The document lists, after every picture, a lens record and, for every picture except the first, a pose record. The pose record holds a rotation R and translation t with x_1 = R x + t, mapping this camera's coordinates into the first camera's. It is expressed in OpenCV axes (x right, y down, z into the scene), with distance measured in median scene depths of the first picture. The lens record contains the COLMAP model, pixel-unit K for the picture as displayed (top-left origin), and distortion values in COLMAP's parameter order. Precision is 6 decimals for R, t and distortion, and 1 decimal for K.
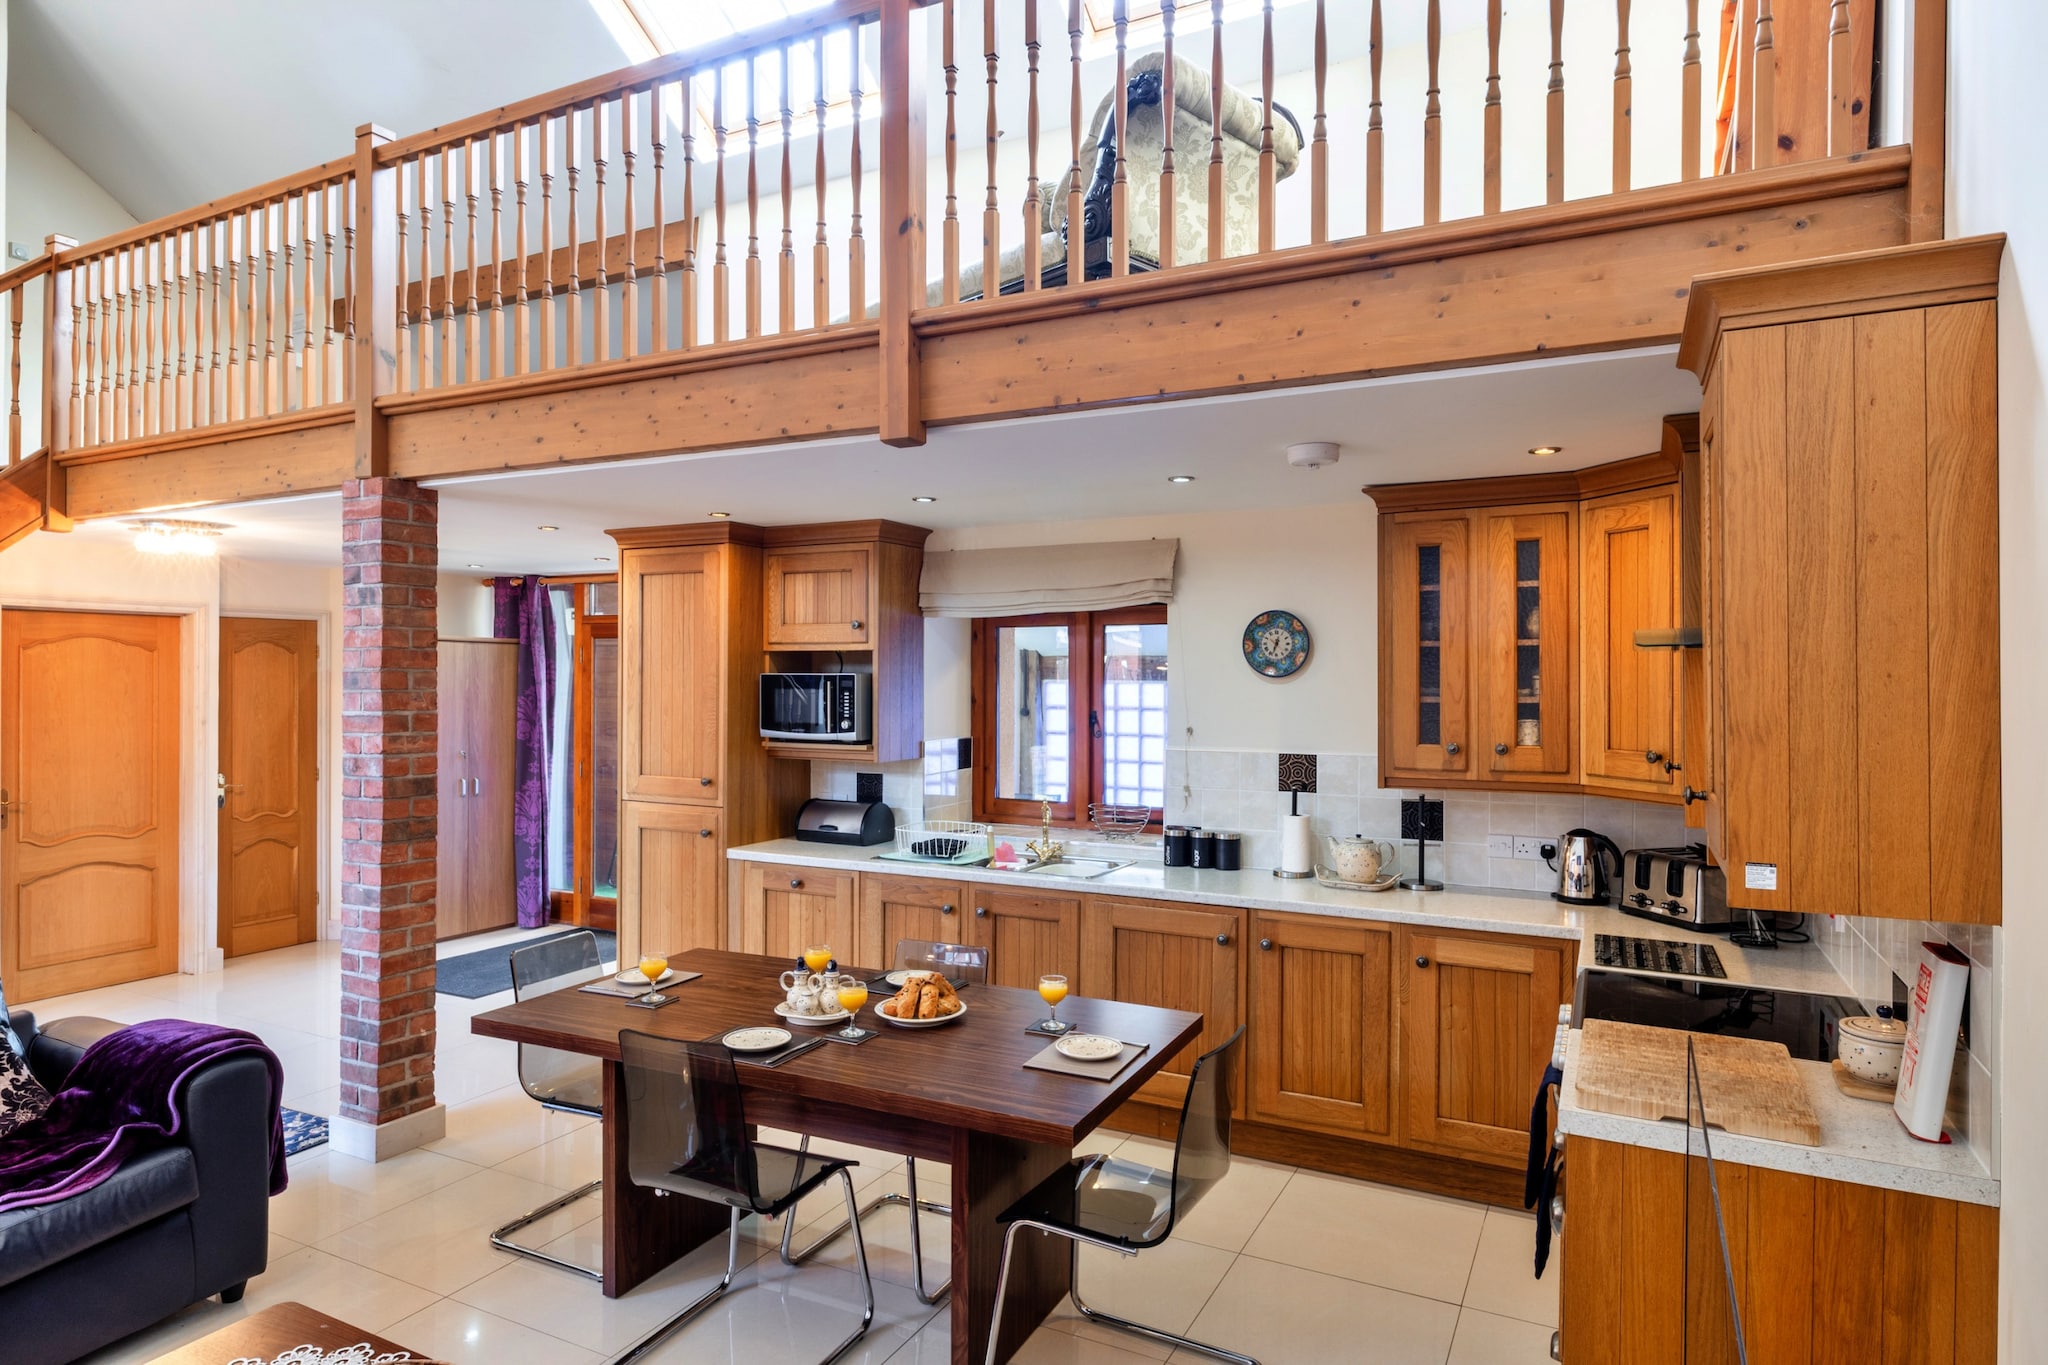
lens RADIAL K [[1159.2, 0, 1009.8], [0, 1159.2, 681.5], [0, 0, 1]] dist [-0.000178, -0.000394]
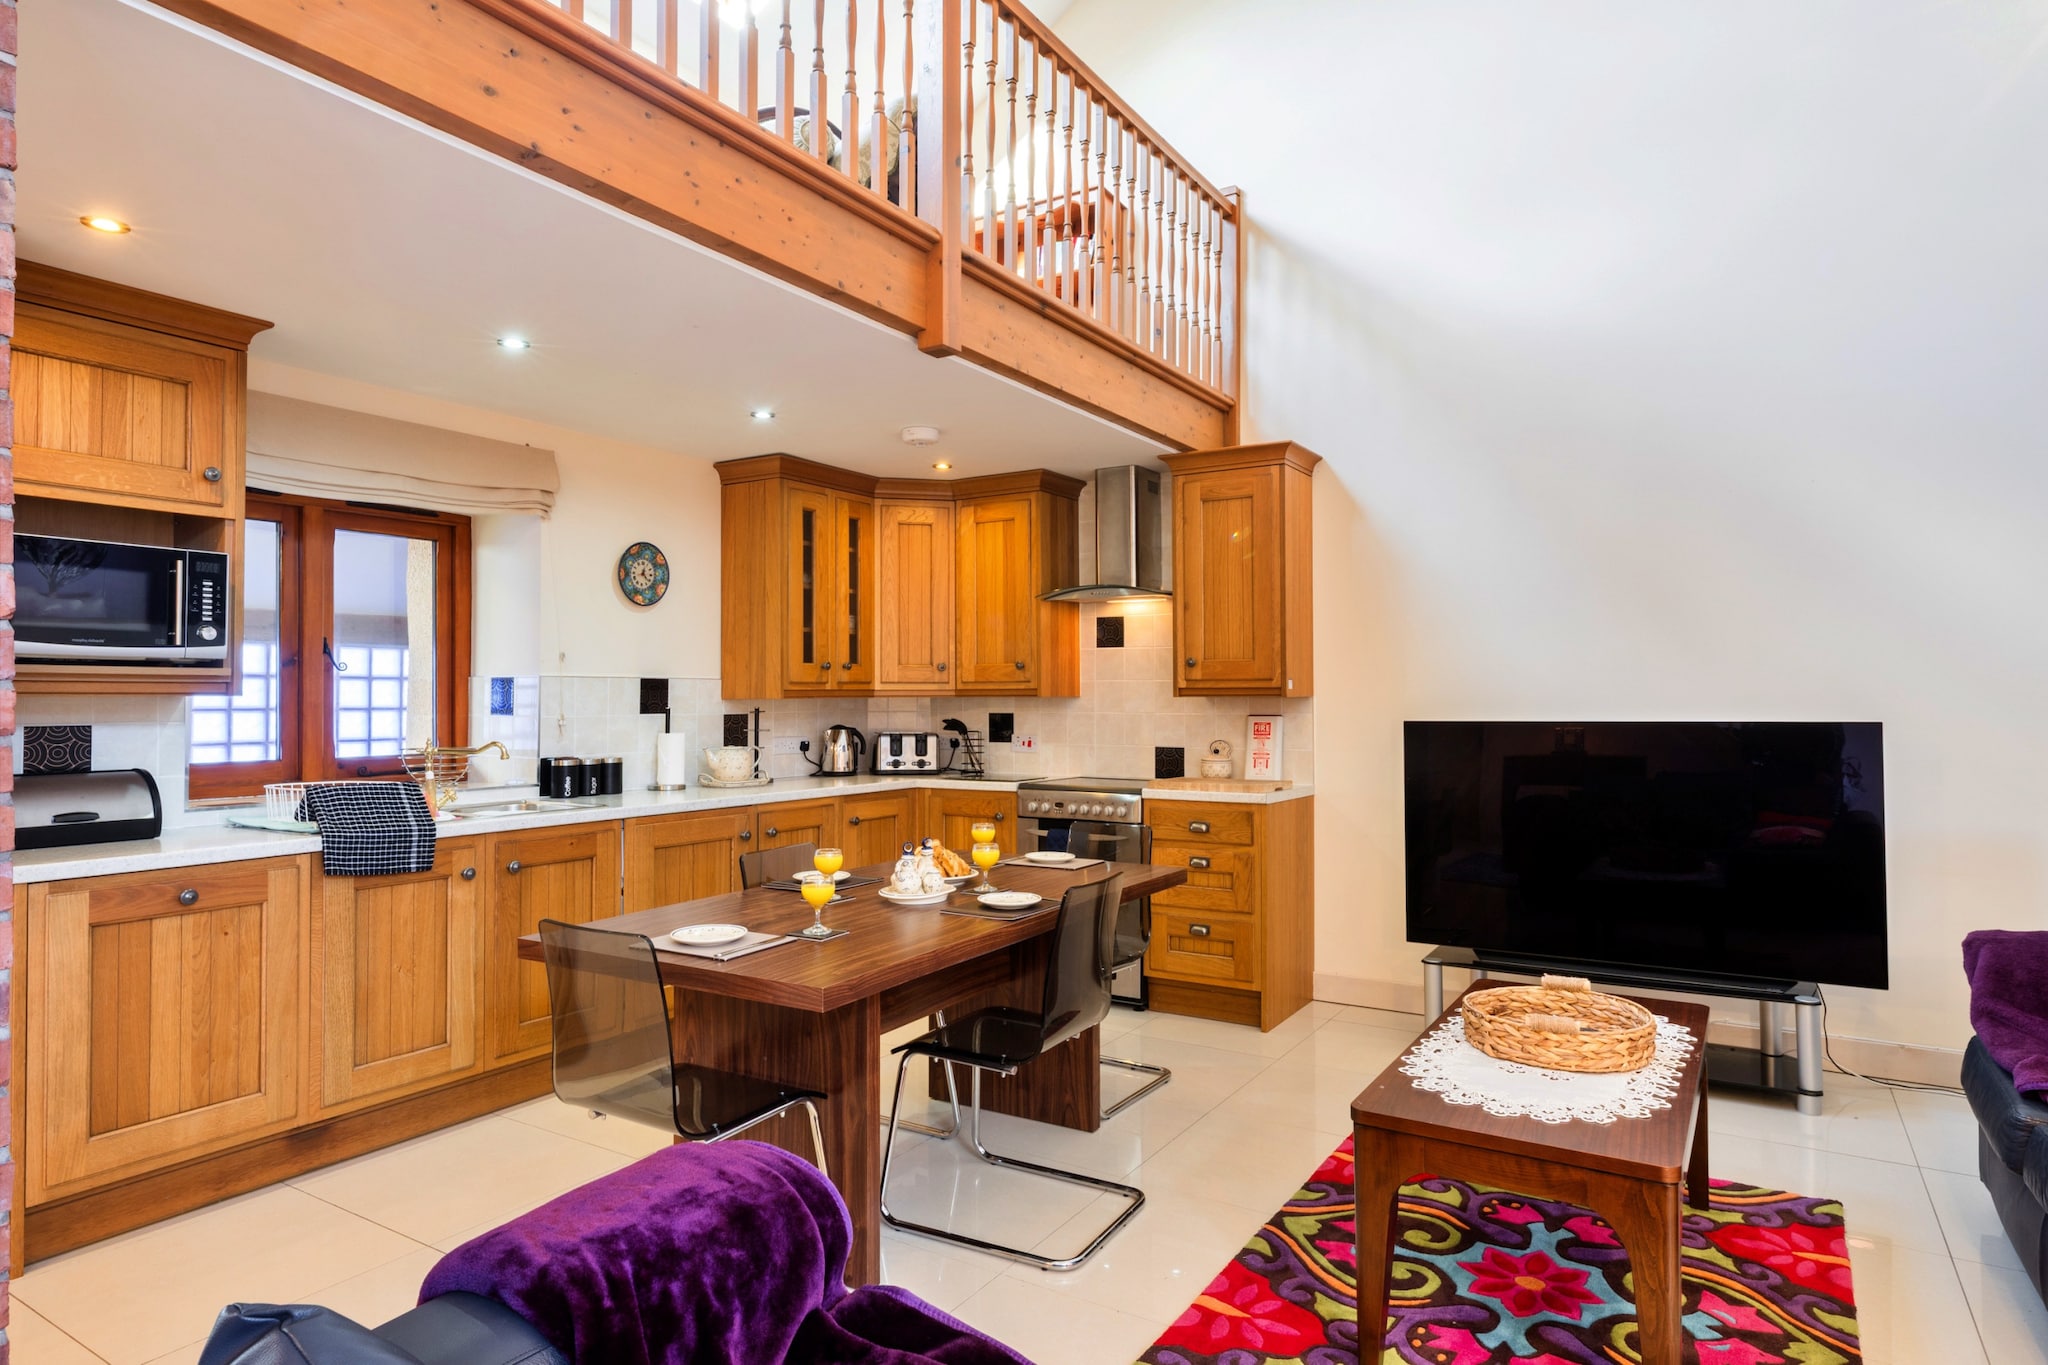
lens RADIAL K [[1159.2, 0, 1009.8], [0, 1159.2, 681.5], [0, 0, 1]] dist [-0.000178, -0.000394]
pose [[0.091541, 0.010274, 0.995748, -0.771207], [0.001448, 0.999944, -0.010451, 0.075131], [-0.995800, 0.002398, 0.091521, 0.556326]]
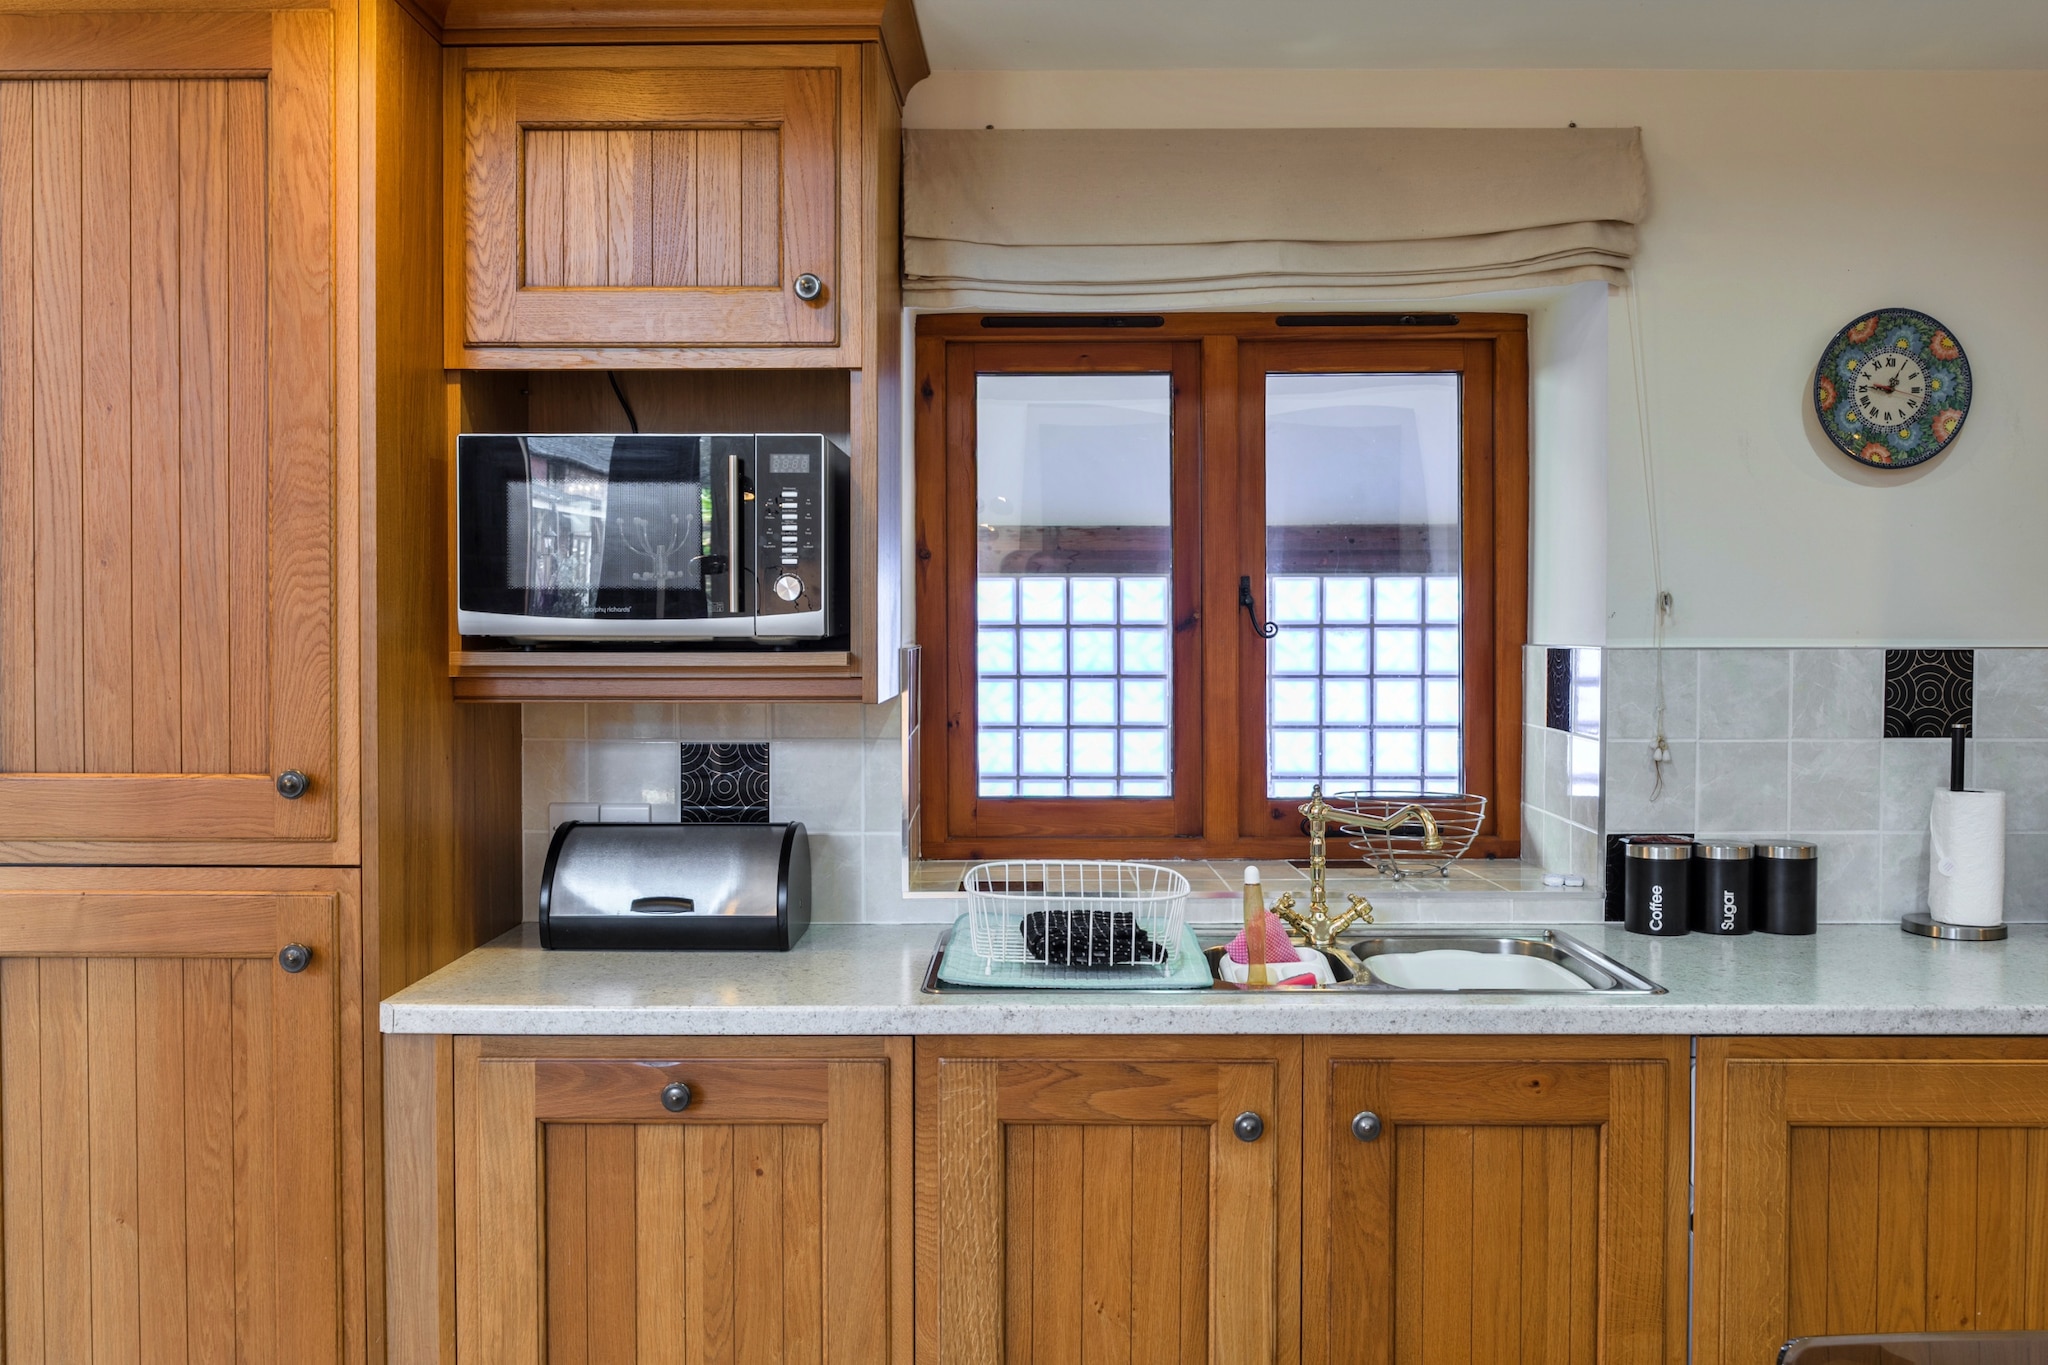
lens RADIAL K [[1625.4, 0, 1019.7], [0, 1625.4, 657.4], [0, 0, 1]] dist [-0.005747, -0.004189]
pose [[0.889490, -0.011142, 0.456820, -0.315527], [0.003840, 0.999850, 0.016910, 0.052732], [-0.456939, -0.013287, 0.889399, 0.602587]]
